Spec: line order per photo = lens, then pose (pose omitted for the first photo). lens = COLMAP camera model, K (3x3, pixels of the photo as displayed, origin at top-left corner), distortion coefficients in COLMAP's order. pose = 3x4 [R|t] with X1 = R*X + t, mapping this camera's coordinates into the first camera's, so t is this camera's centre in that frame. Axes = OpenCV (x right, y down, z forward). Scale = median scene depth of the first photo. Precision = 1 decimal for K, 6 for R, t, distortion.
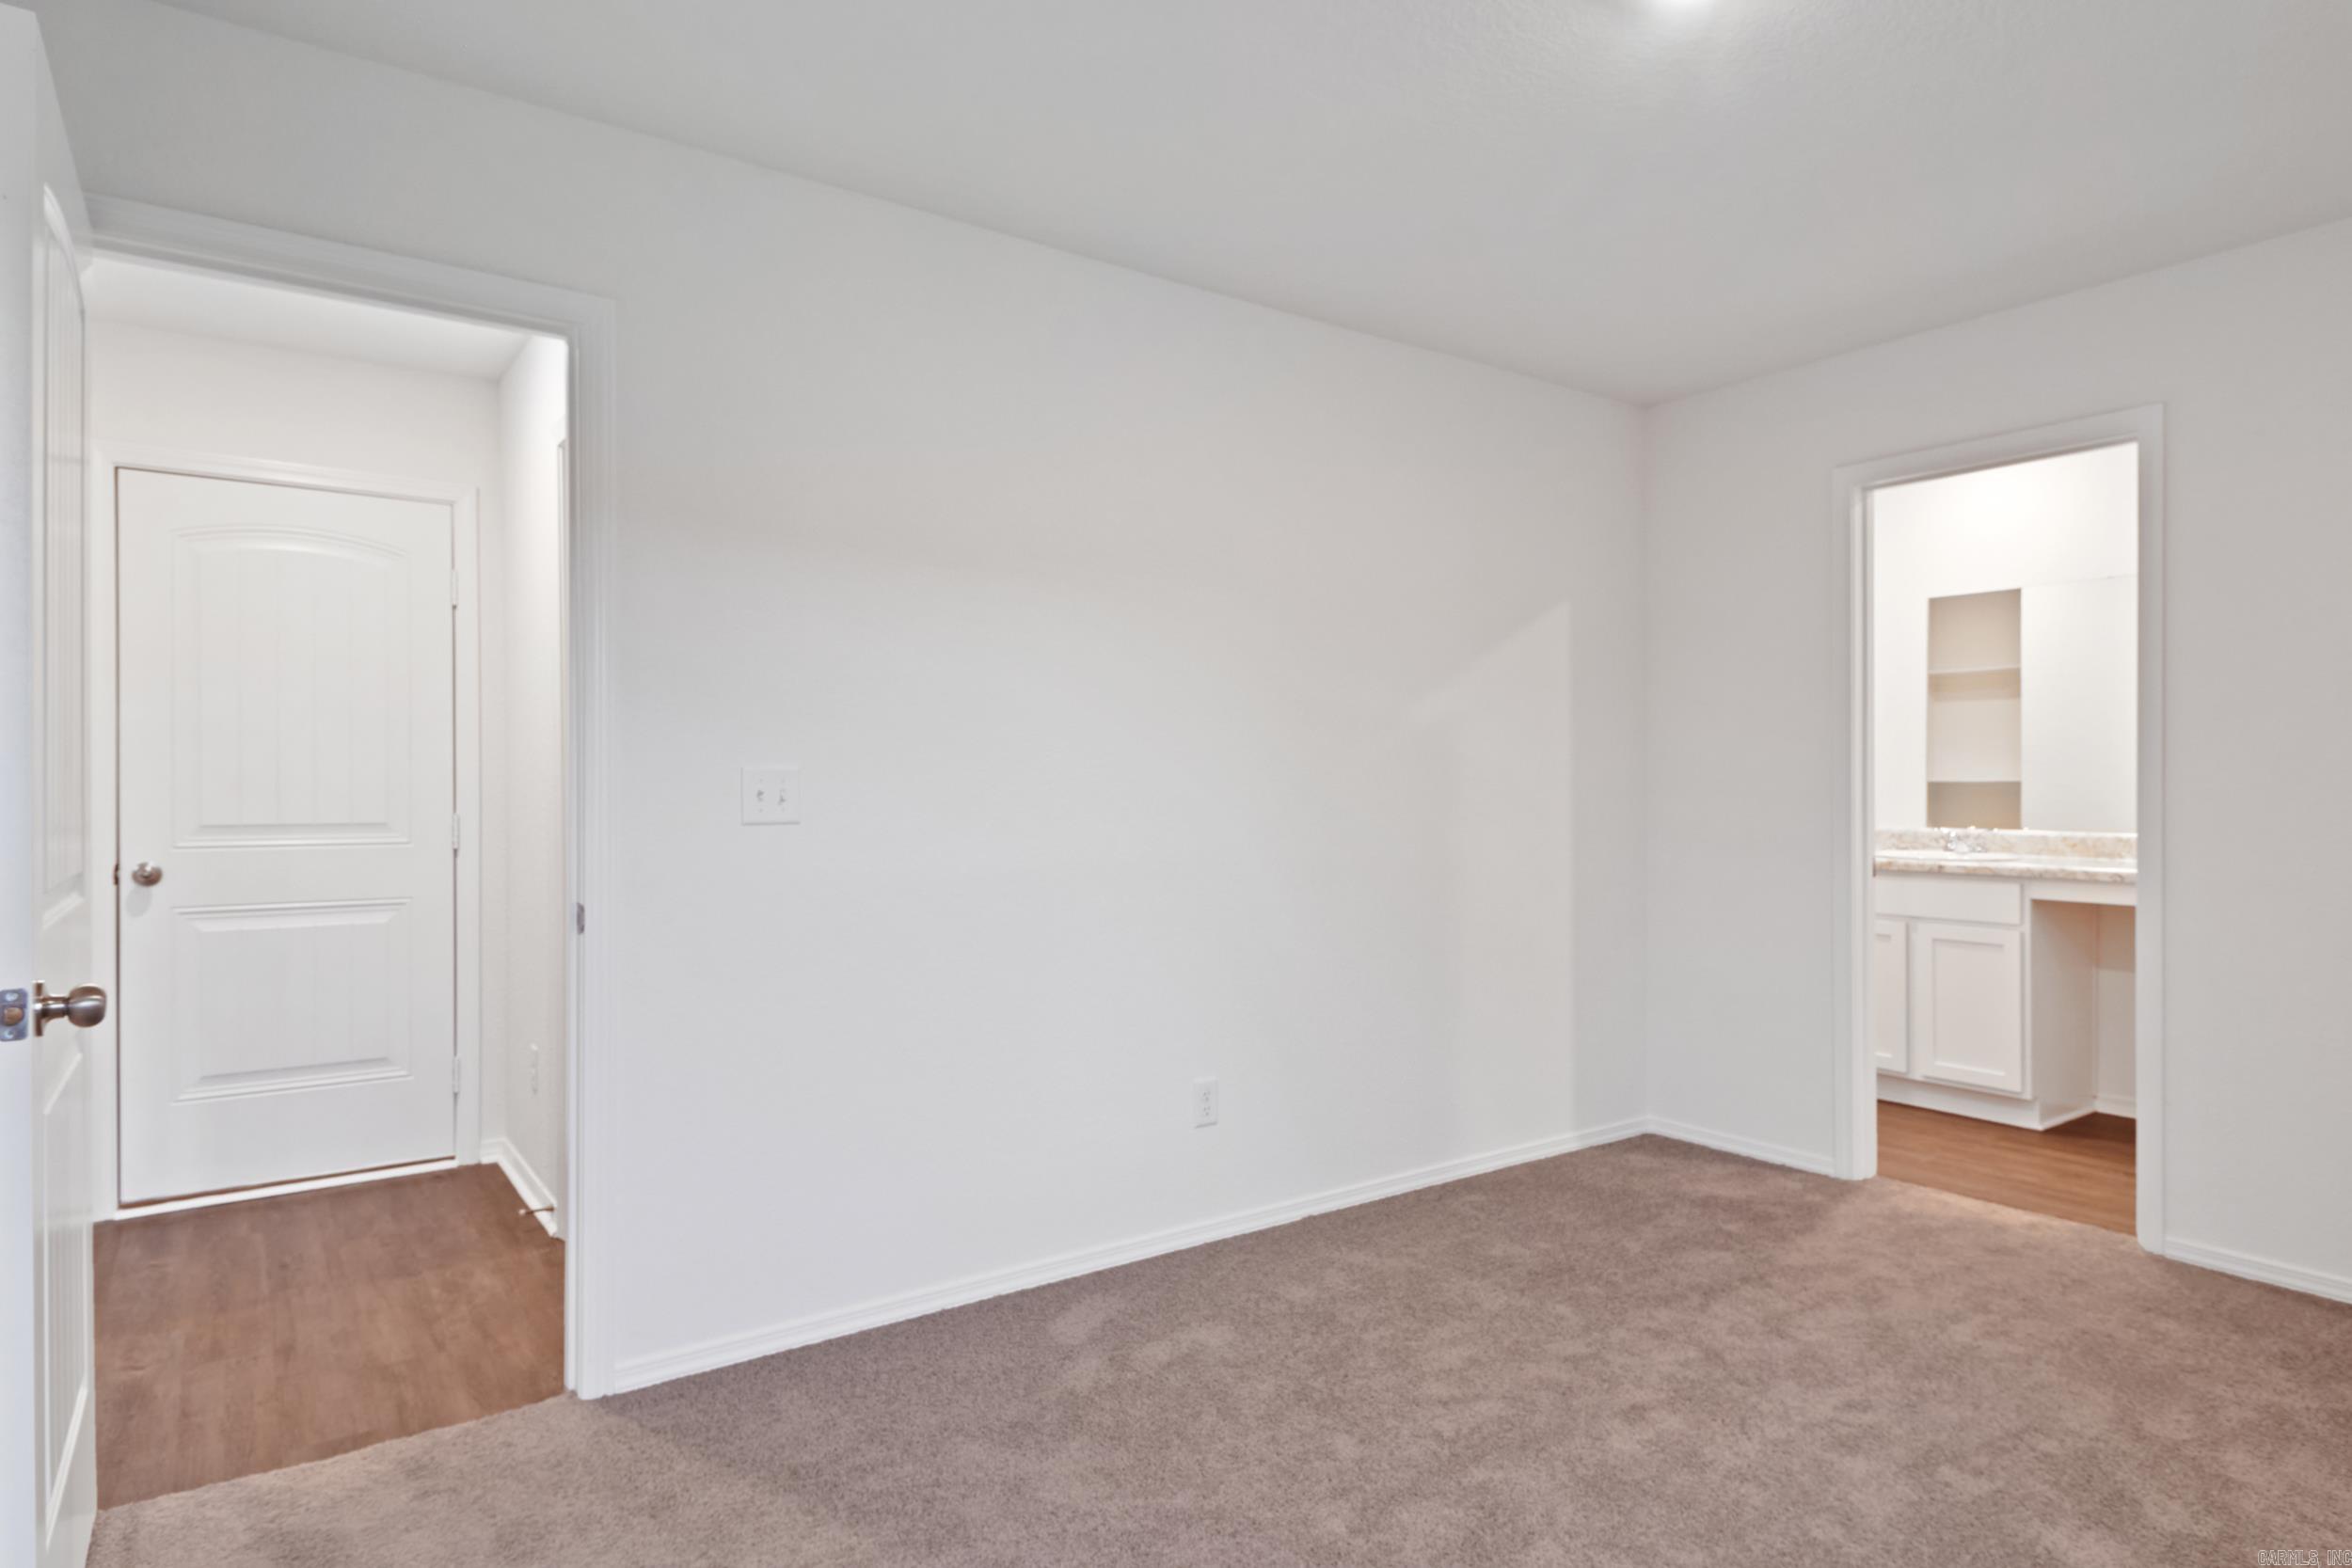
lens RADIAL K [[1307.9, 0, 1179.7], [0, 1307.9, 777.2], [0, 0, 1]] dist [0.017646, -0.008853]
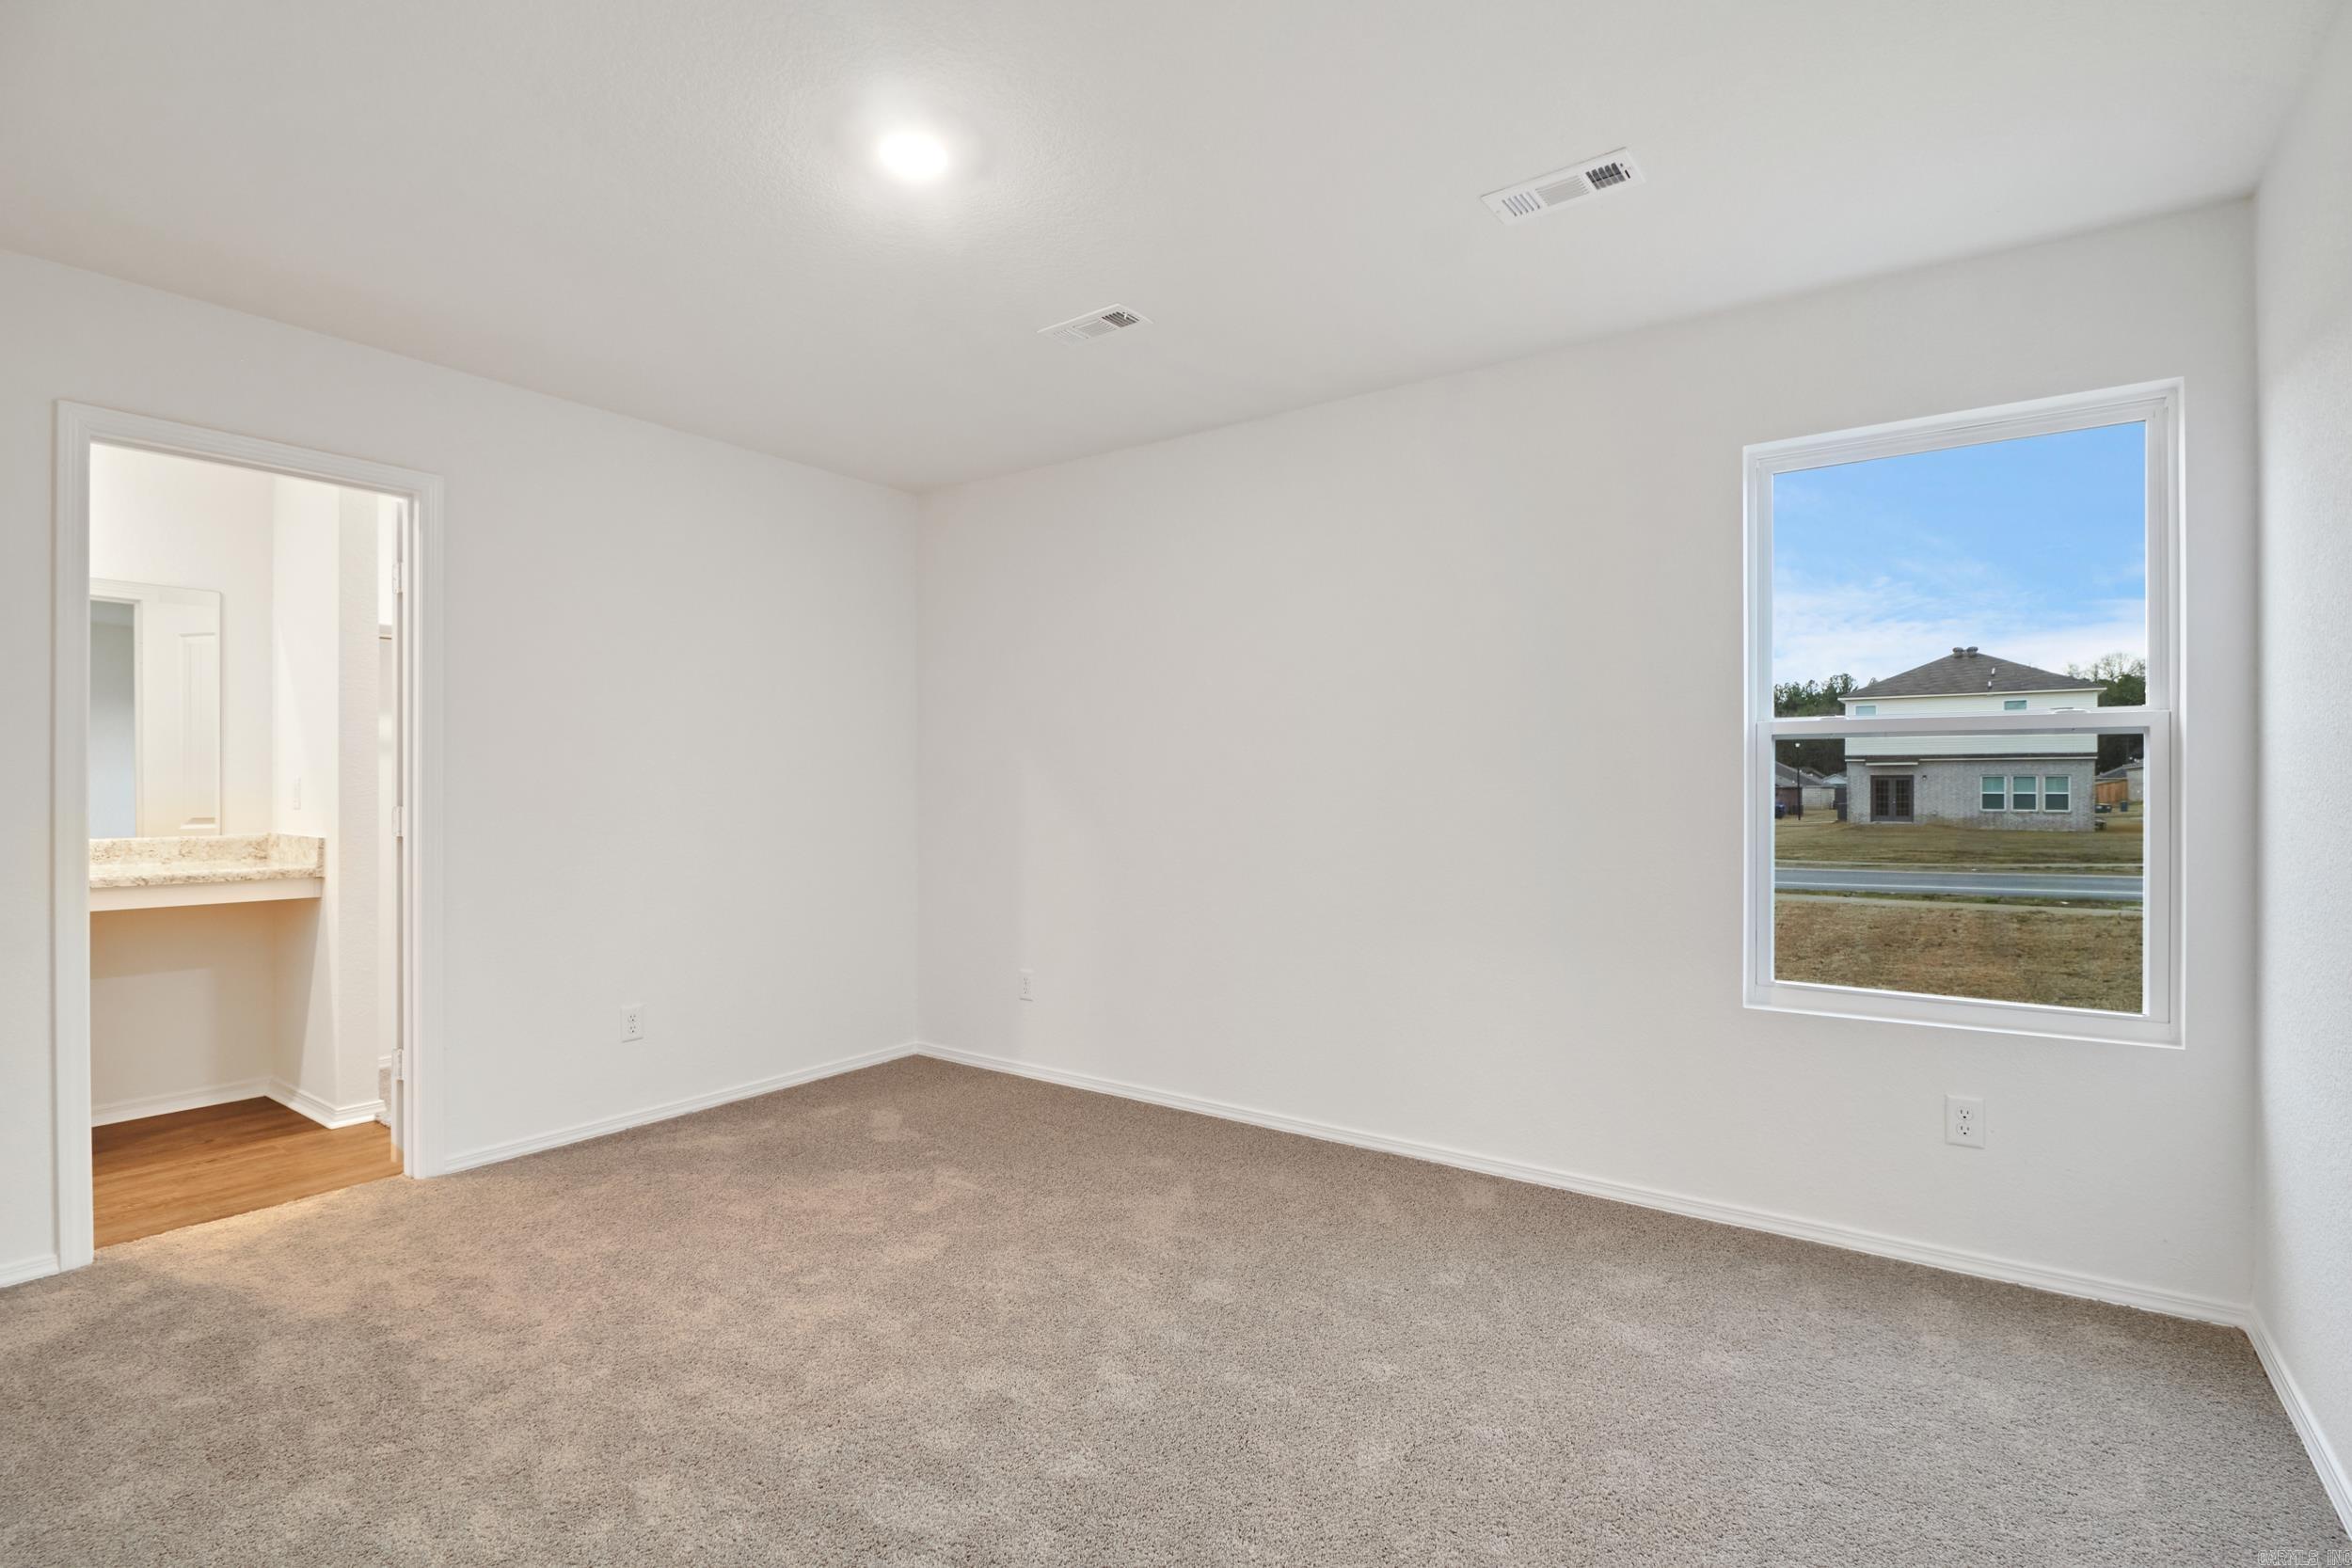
lens RADIAL K [[1116.3, 0, 1160.3], [0, 1116.3, 781.5], [0, 0, 1]] dist [0.002929, -0.008855]
pose [[-0.308438, 0.008668, 0.951205, -0.458705], [0.003075, 0.999962, -0.008115, 0.010538], [-0.951239, 0.000423, -0.308453, 0.713678]]
